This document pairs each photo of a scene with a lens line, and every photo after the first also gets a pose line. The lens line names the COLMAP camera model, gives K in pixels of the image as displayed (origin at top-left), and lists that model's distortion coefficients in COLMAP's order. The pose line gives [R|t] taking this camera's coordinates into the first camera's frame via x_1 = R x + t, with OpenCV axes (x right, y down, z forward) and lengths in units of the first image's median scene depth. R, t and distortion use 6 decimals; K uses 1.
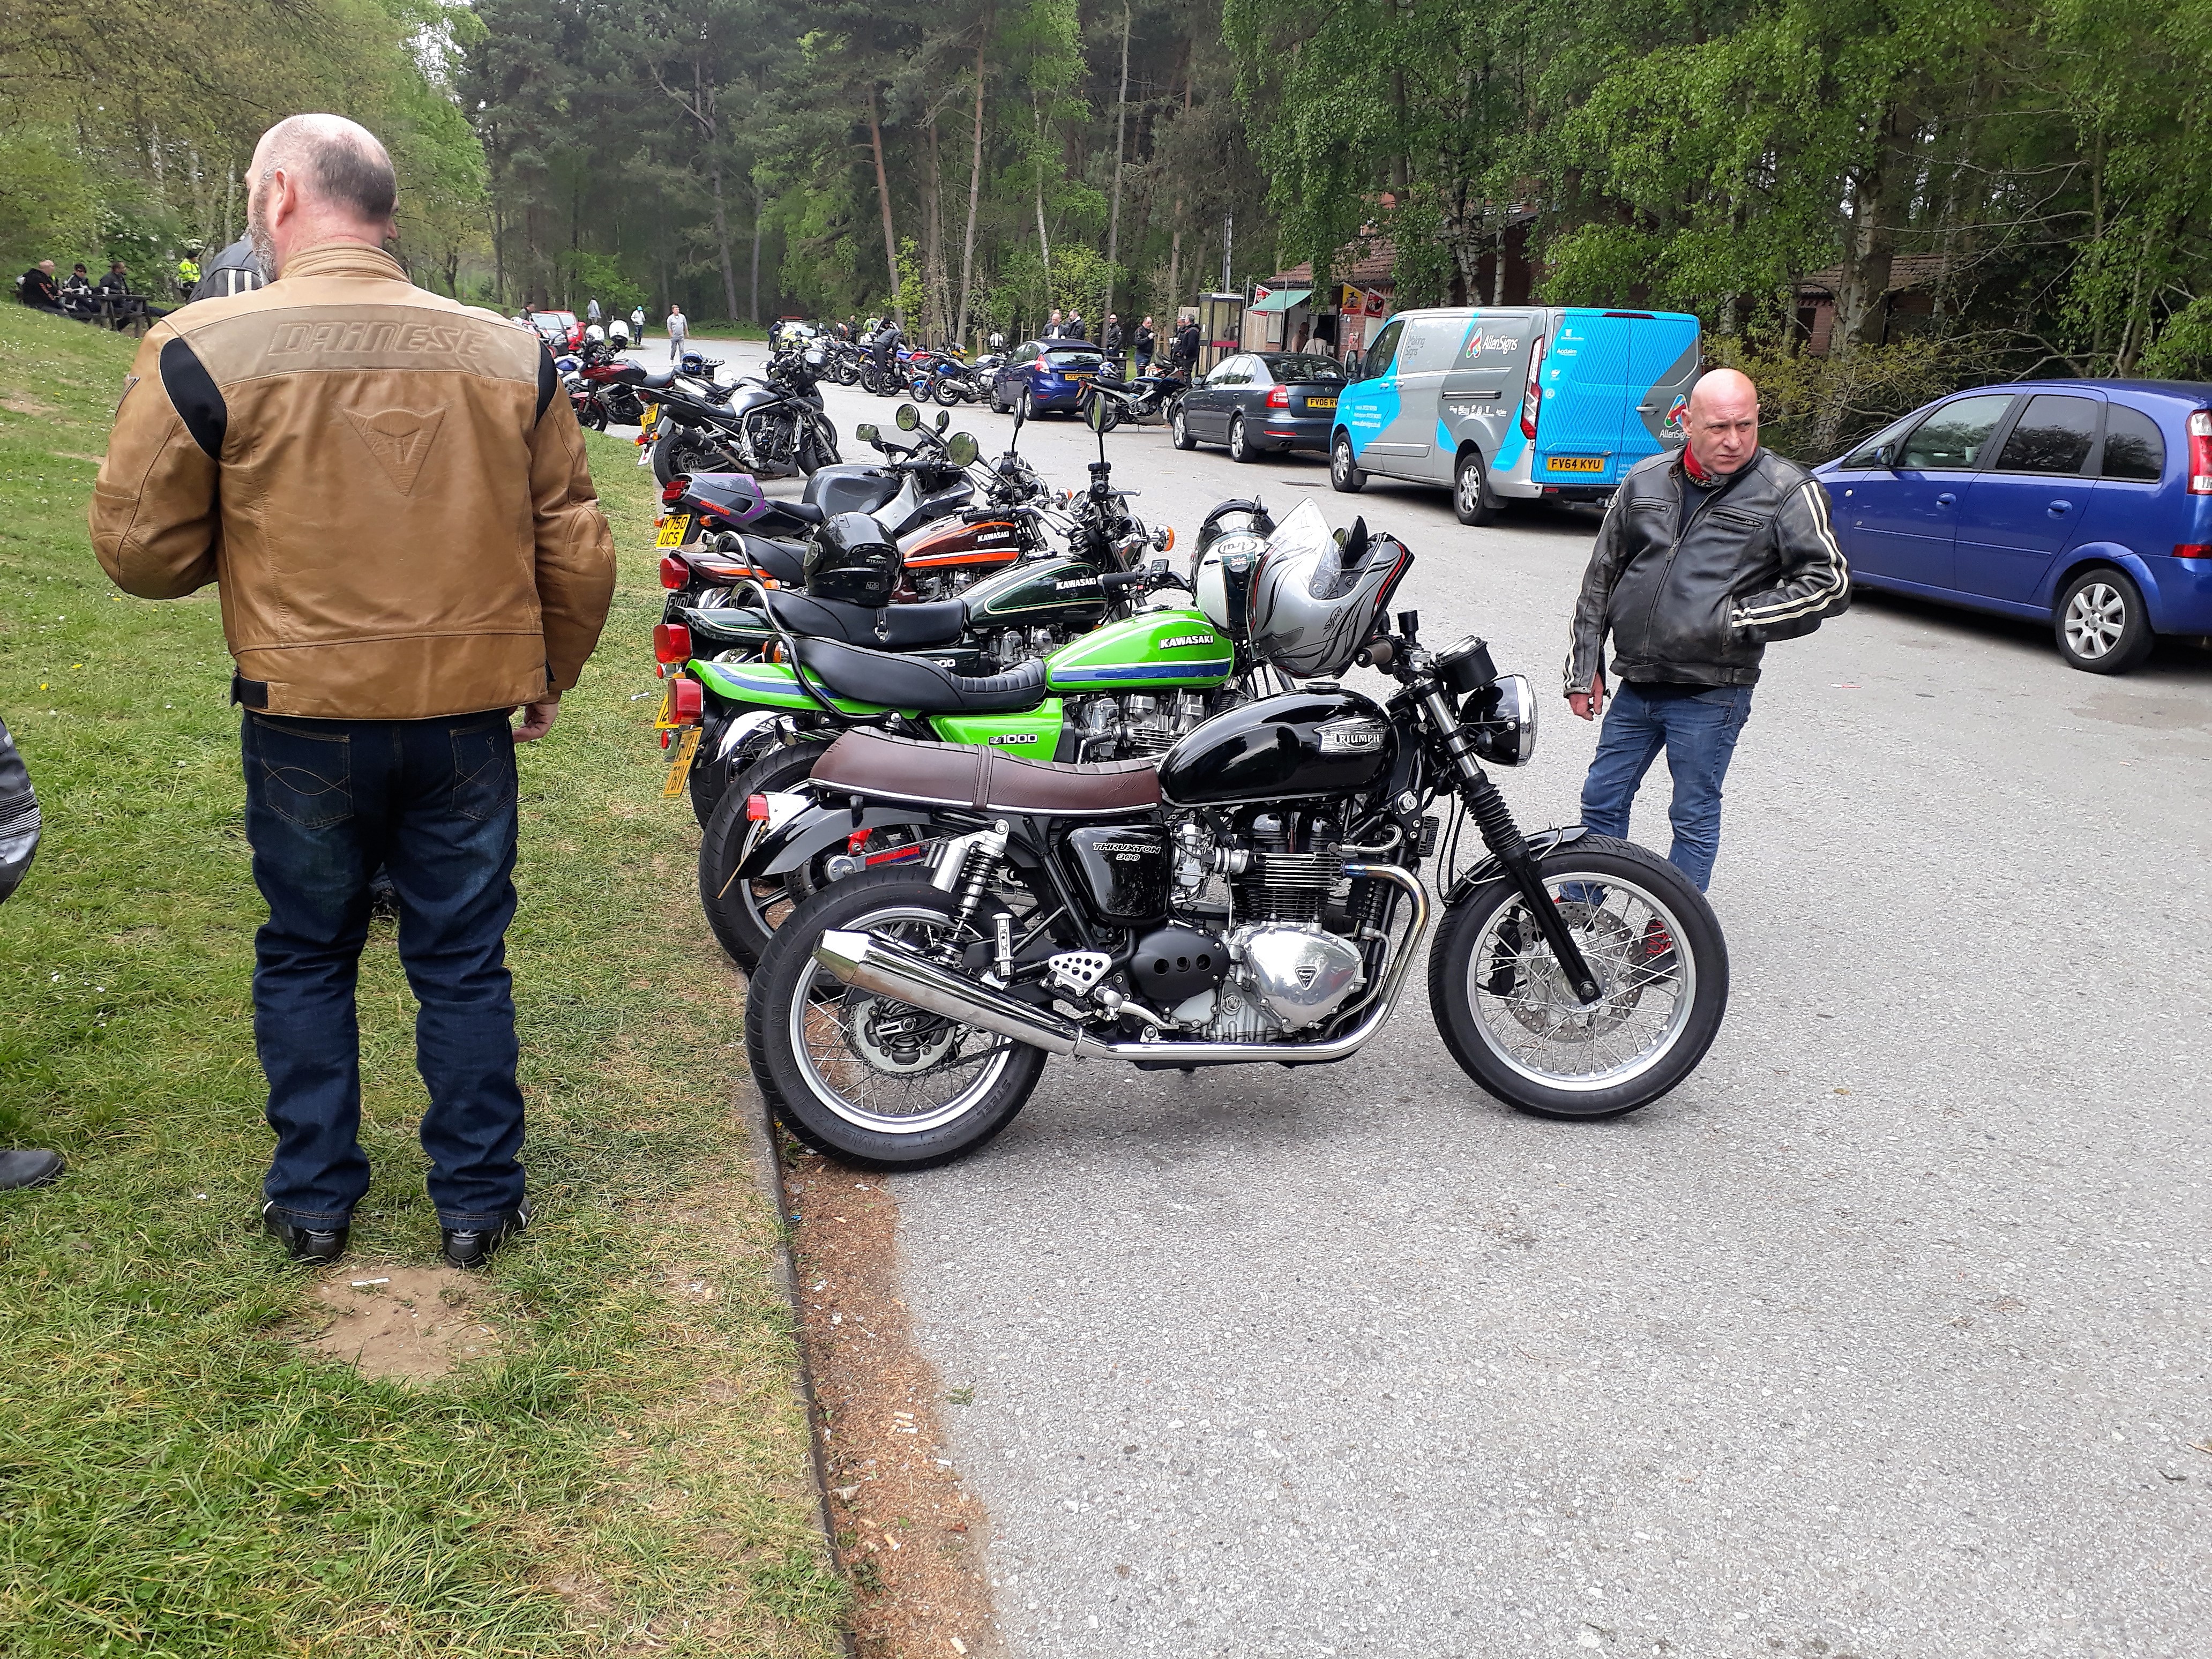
lens RADIAL K [[1731.4, 0, 1107.4], [0, 1731.4, 838.6], [0, 0, 1]] dist [0.009707, -0.069345]
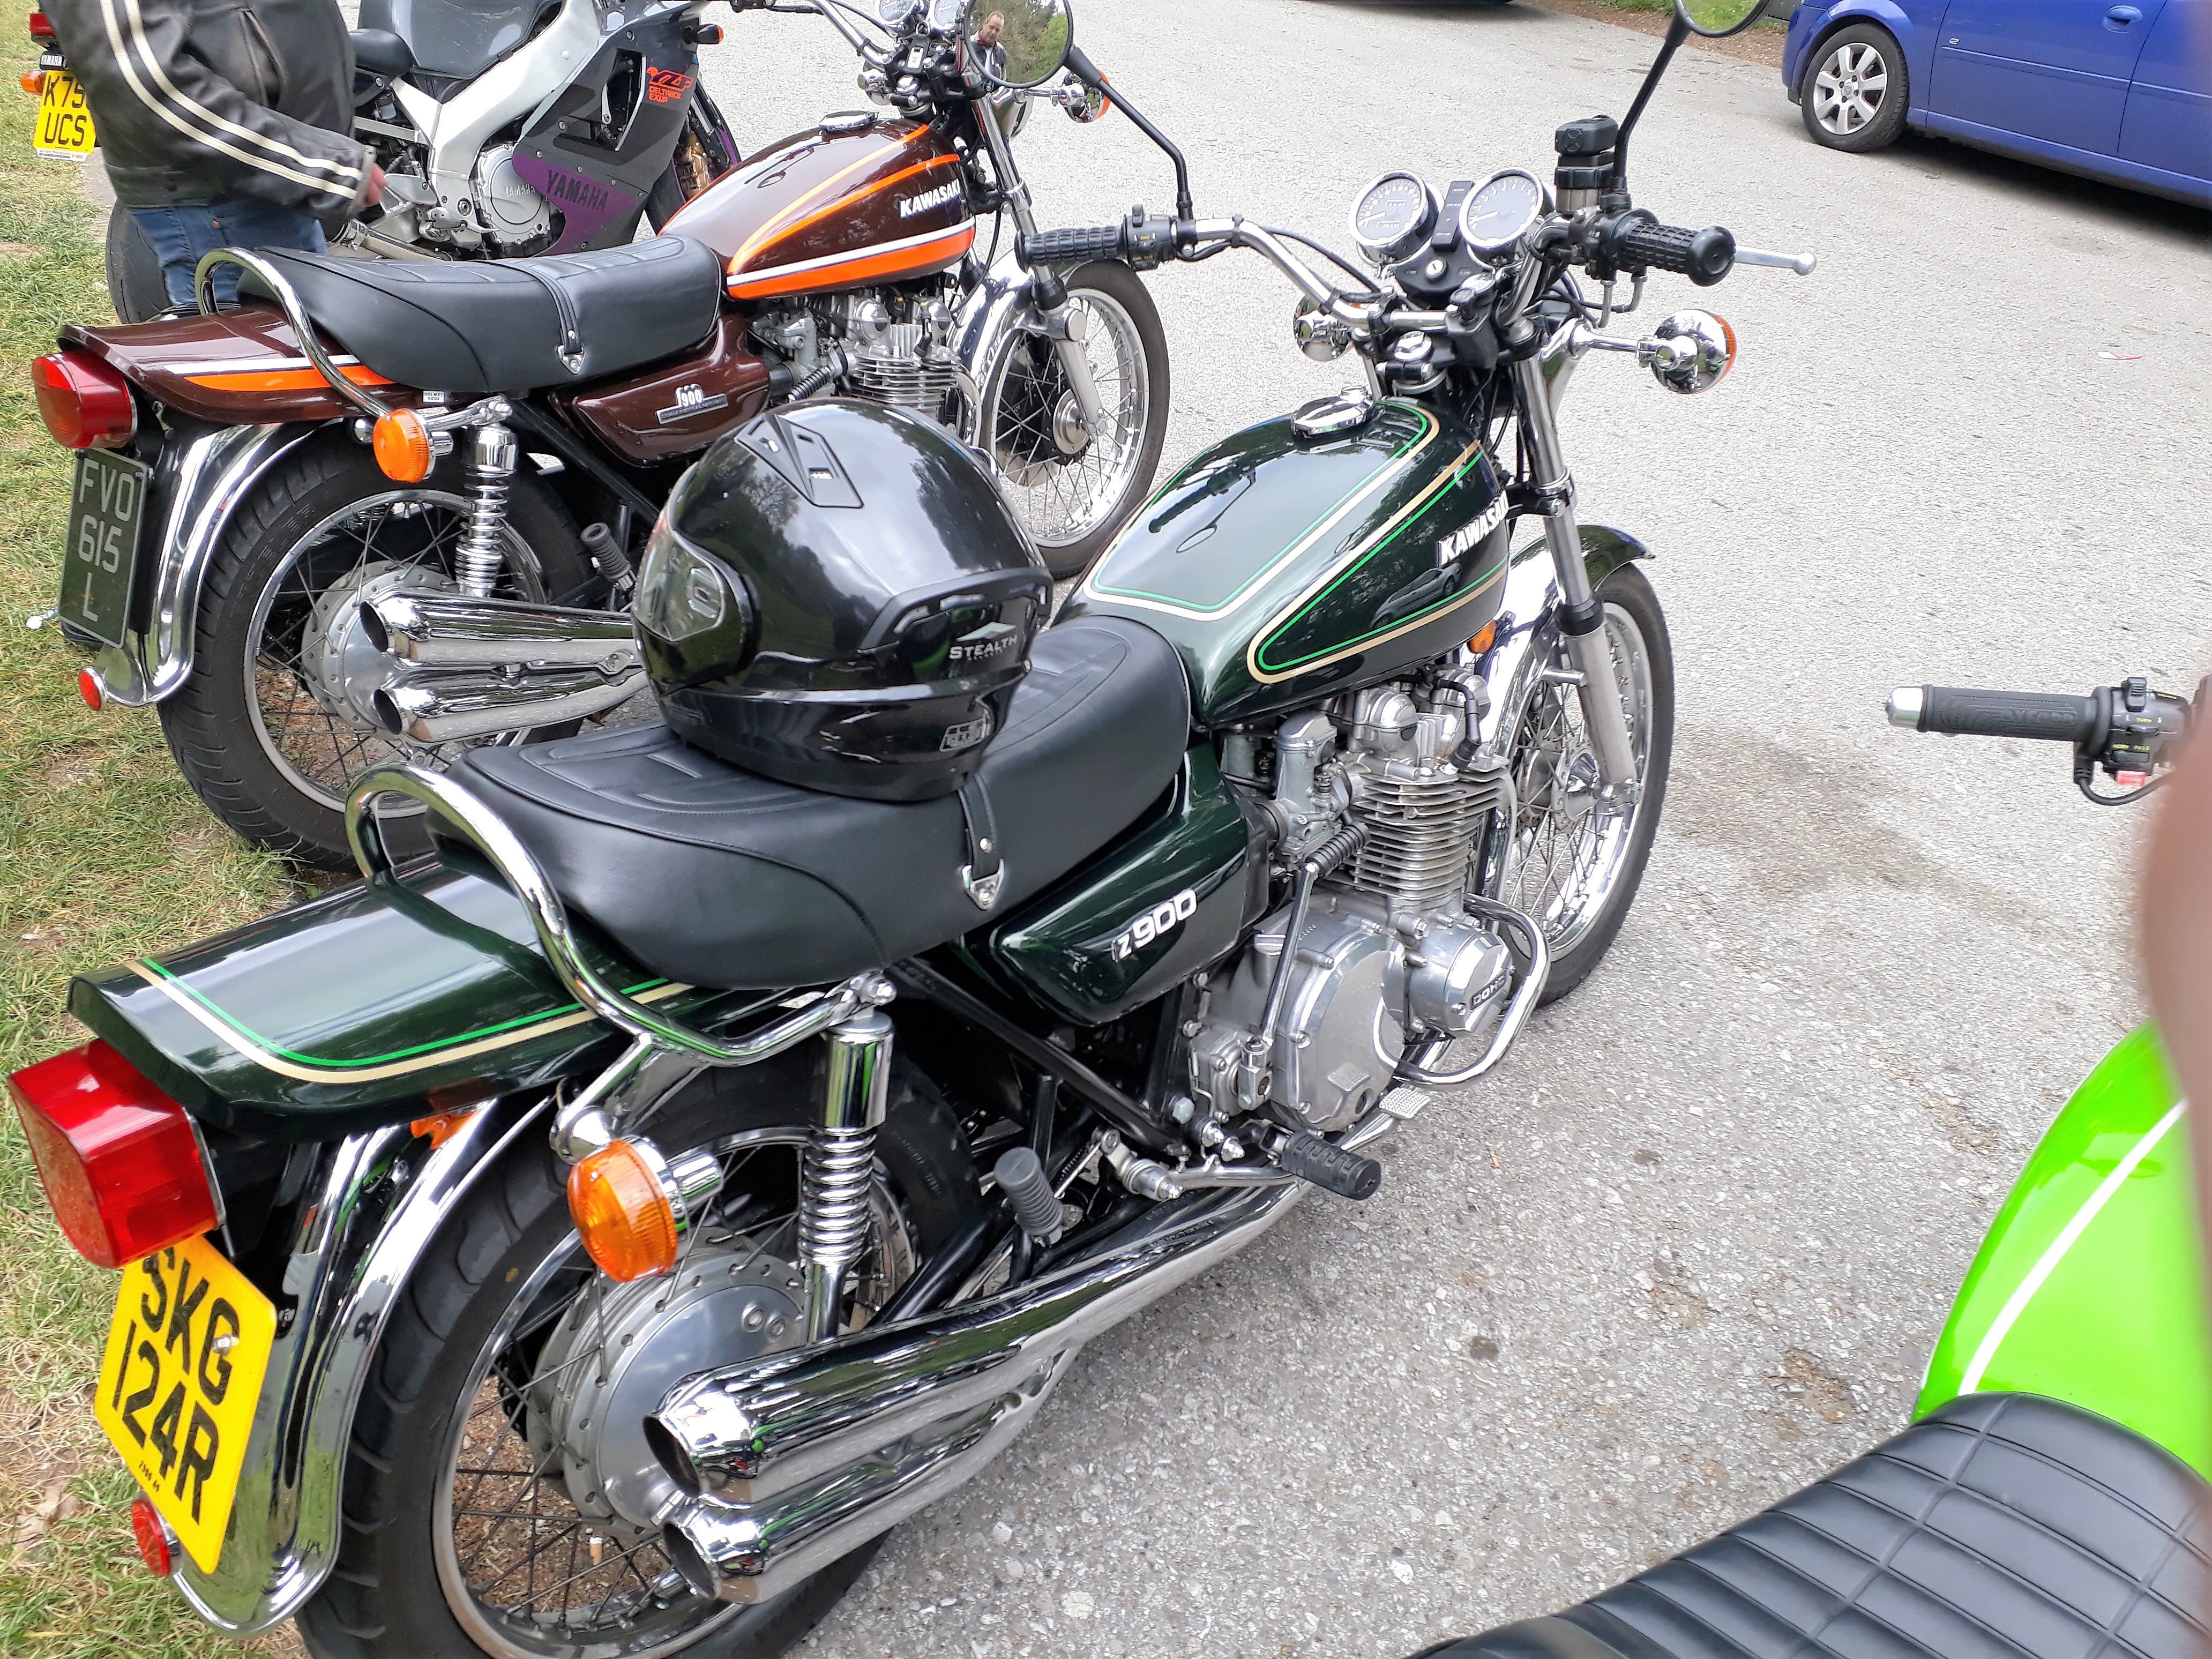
lens RADIAL K [[1687.8, 0, 1106.0], [0, 1687.8, 829.5], [0, 0, 1]] dist [0.035144, -0.060999]
pose [[0.970308, -0.090755, 0.224201, -0.052223], [0.018112, 0.951596, 0.306817, -0.063146], [-0.241194, -0.293646, 0.924985, 0.236554]]
